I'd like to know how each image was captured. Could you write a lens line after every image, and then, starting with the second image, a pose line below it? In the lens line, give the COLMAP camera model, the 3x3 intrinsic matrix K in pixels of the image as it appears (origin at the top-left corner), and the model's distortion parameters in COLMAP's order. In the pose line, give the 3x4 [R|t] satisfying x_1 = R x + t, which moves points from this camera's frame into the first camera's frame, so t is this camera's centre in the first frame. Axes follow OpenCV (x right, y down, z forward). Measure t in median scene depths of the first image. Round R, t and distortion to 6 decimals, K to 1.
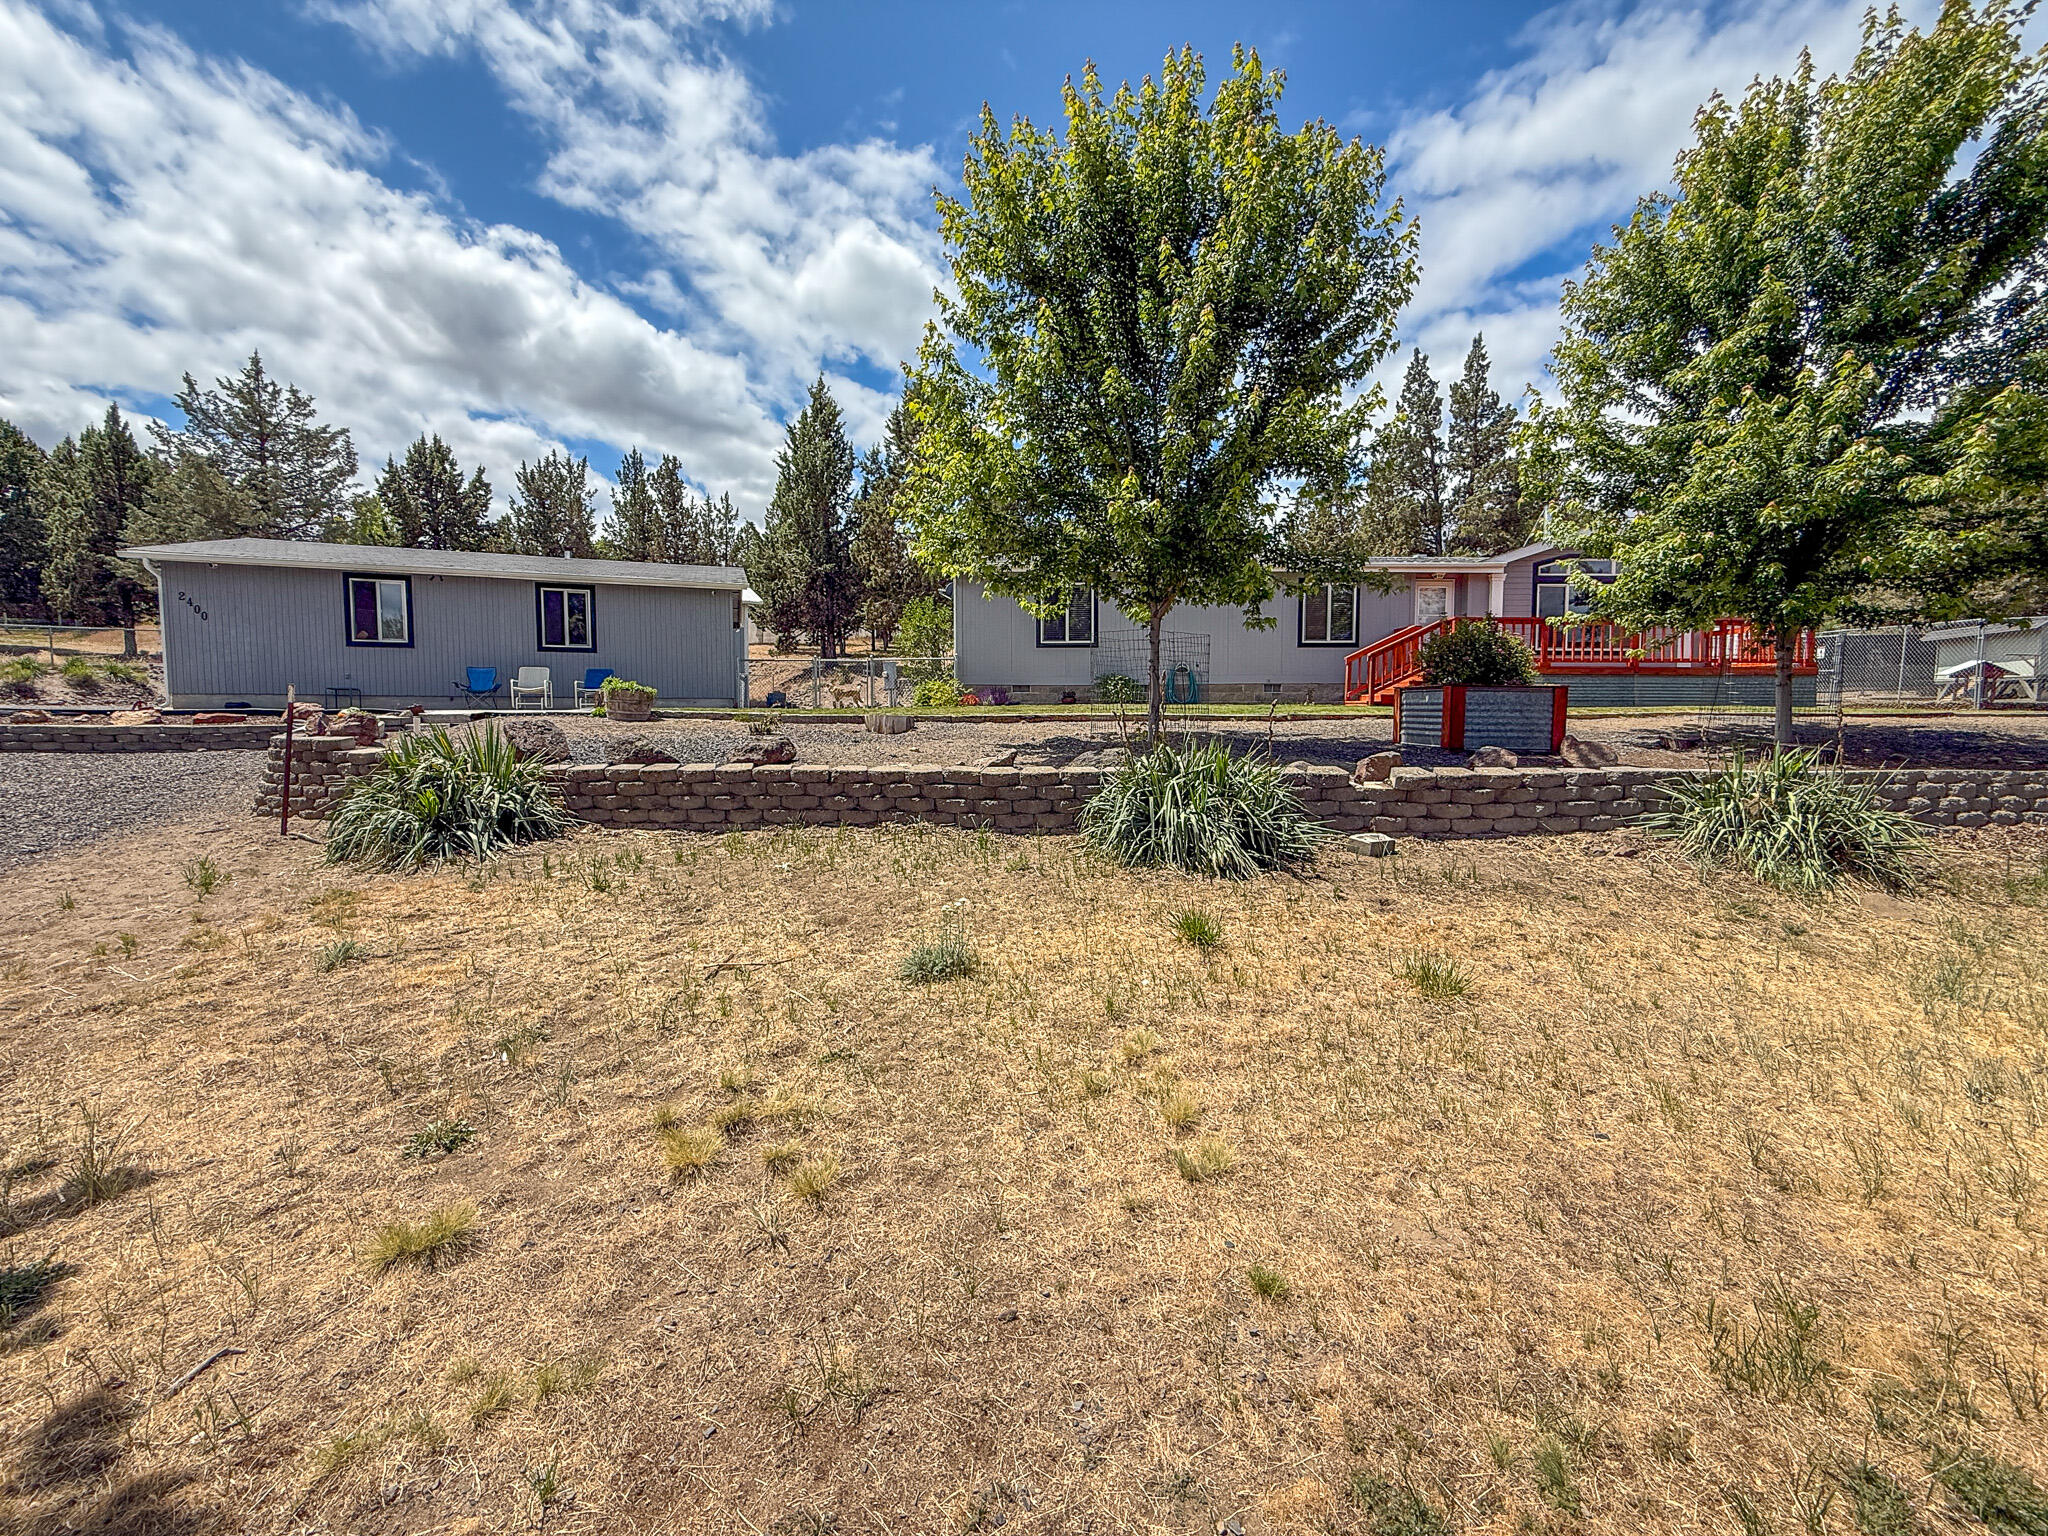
lens RADIAL K [[817.3, 0, 1008.2], [0, 817.3, 750.3], [0, 0, 1]] dist [0.007609, -0.000182]
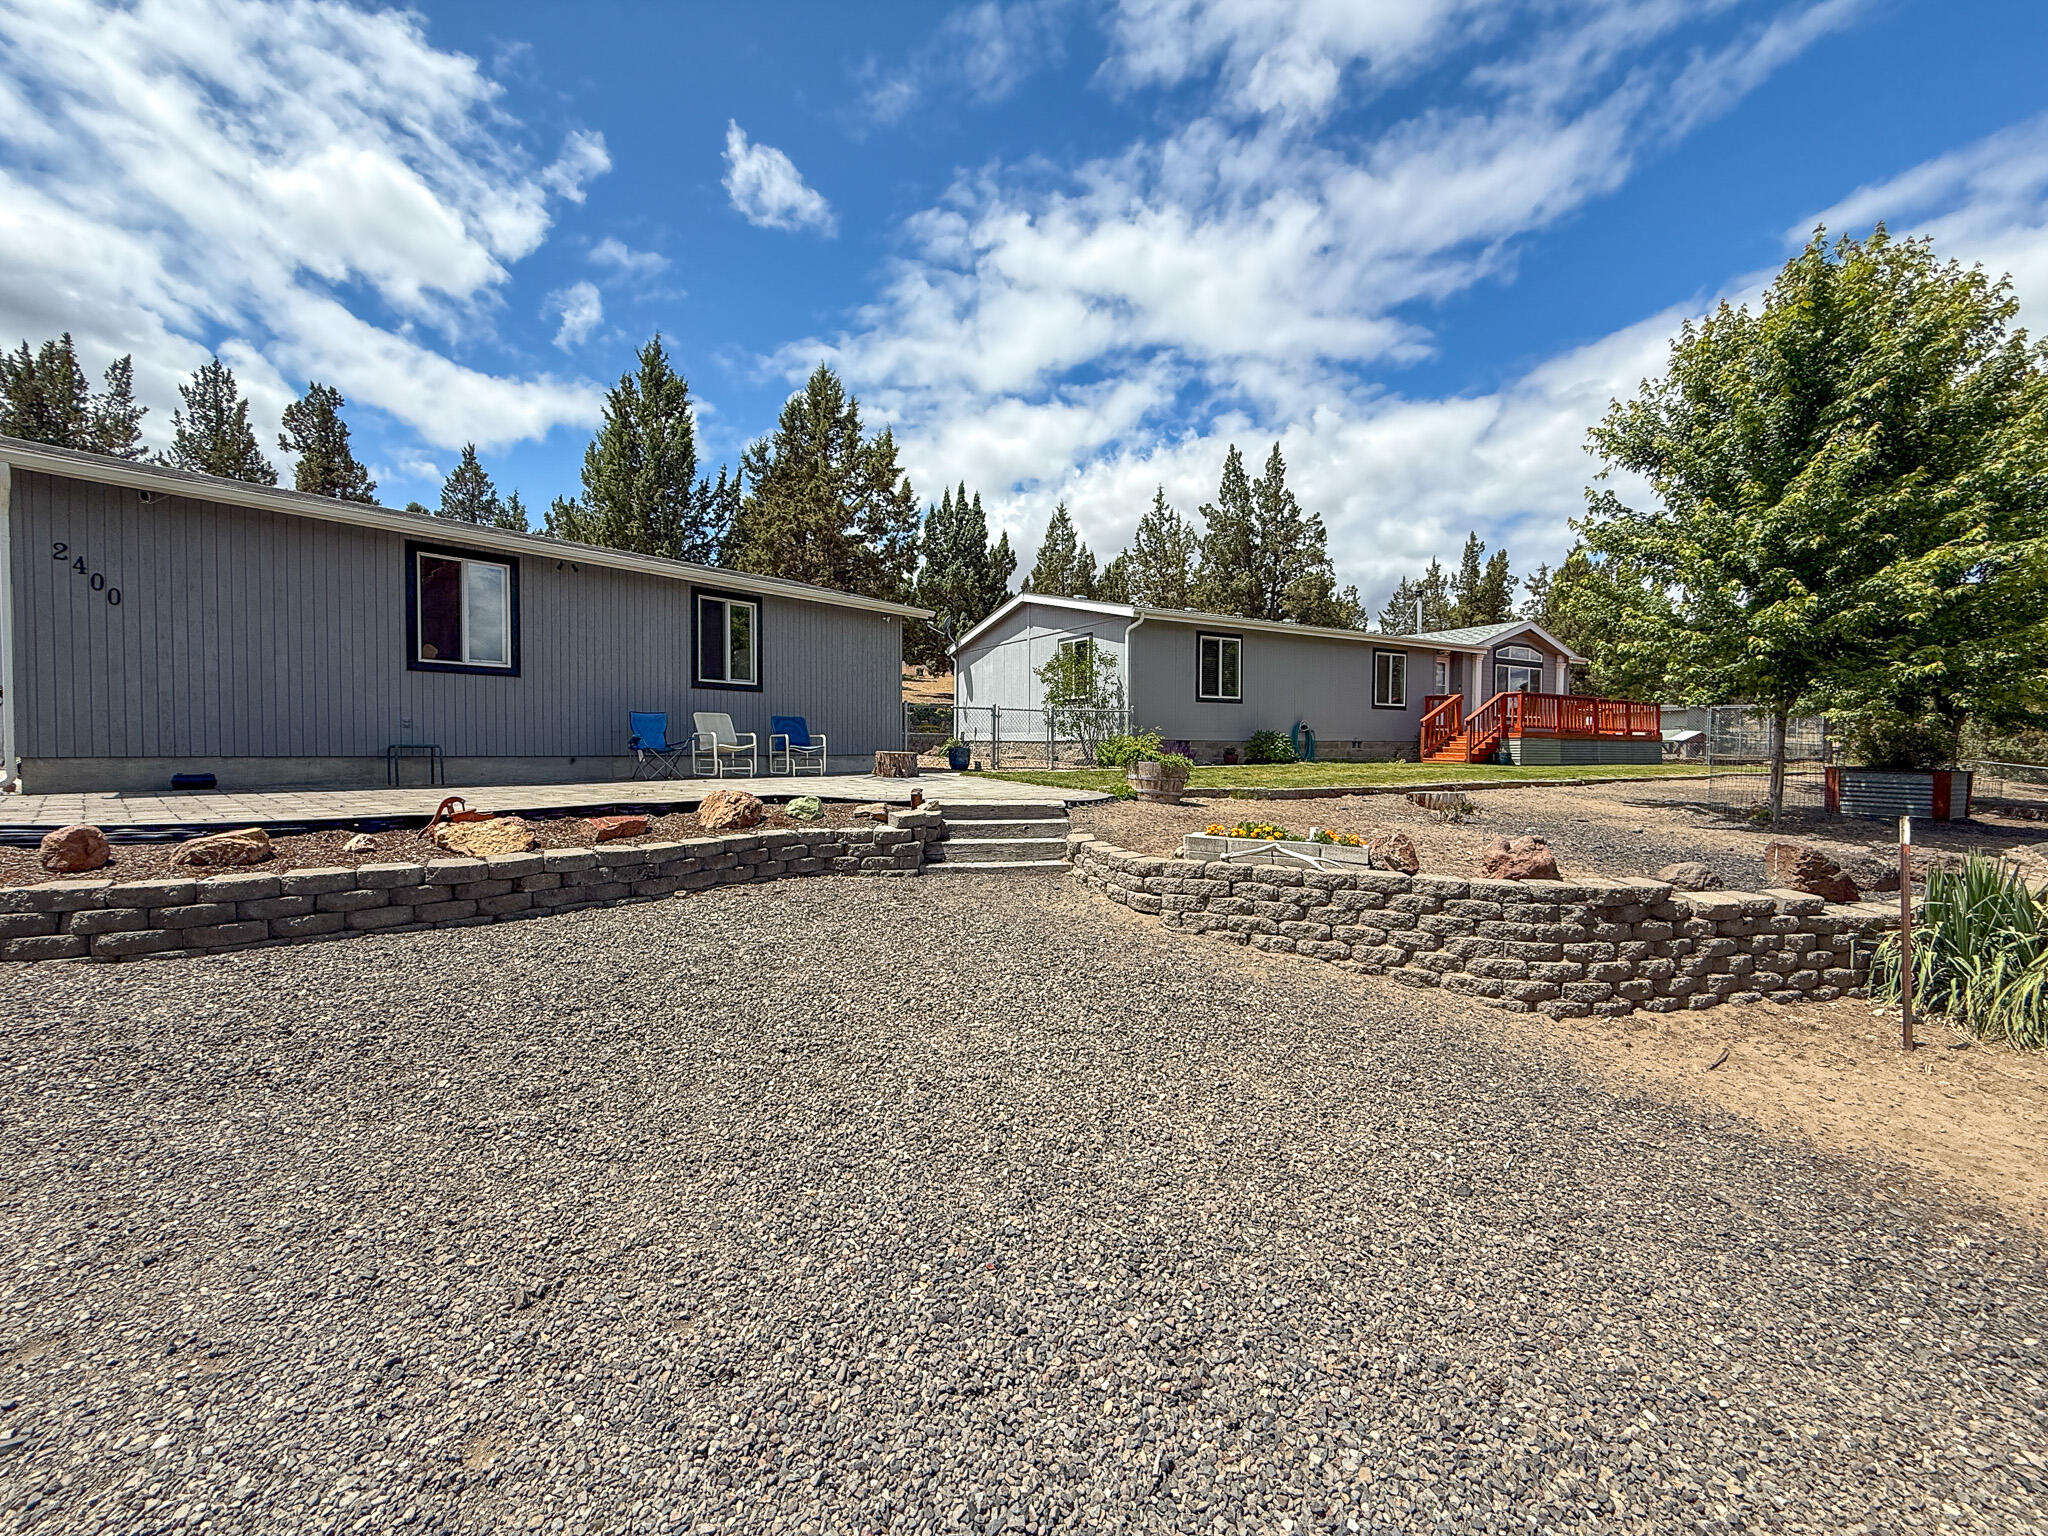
lens RADIAL K [[817.3, 0, 1017.1], [0, 817.3, 769.7], [0, 0, 1]] dist [0.007609, -0.000182]
pose [[0.874911, -0.007370, 0.484227, -0.344244], [0.012519, 0.999894, -0.007402, -0.022997], [-0.484121, 0.012538, 0.874911, 0.141524]]
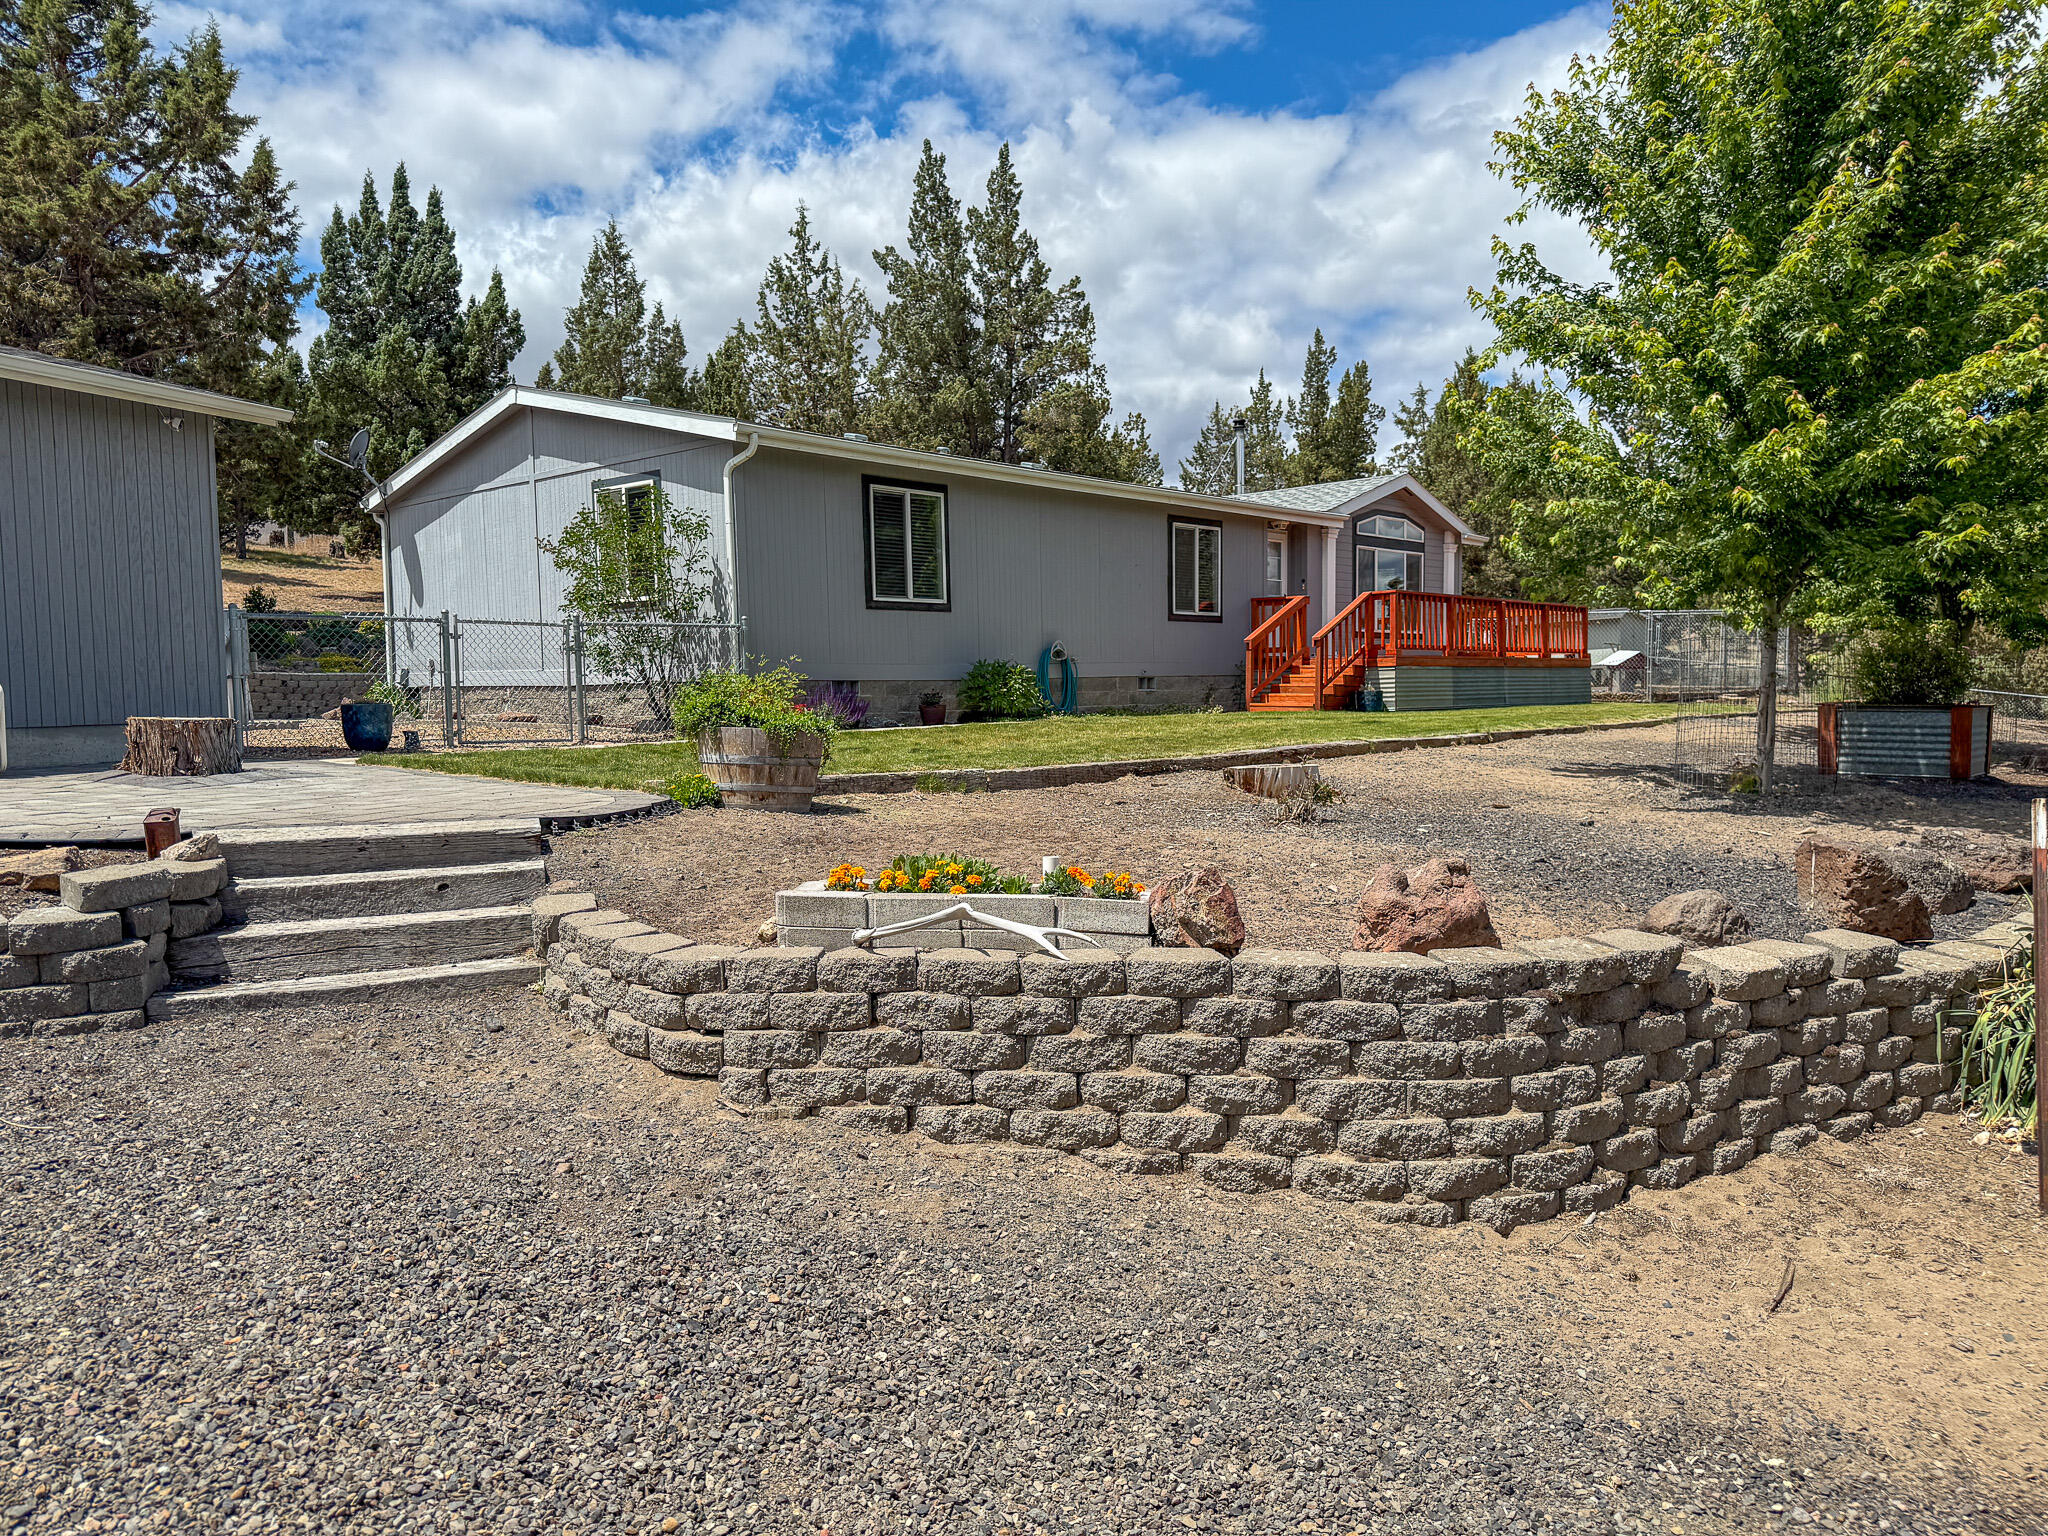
lens RADIAL K [[1446.5, 0, 1023.5], [0, 1446.5, 779.2], [0, 0, 1]] dist [0.039040, -0.023597]
pose [[0.689636, -0.054108, 0.722132, -0.310650], [0.043112, 0.998504, 0.033645, -0.024624], [-0.722872, 0.007930, 0.690937, 0.164318]]
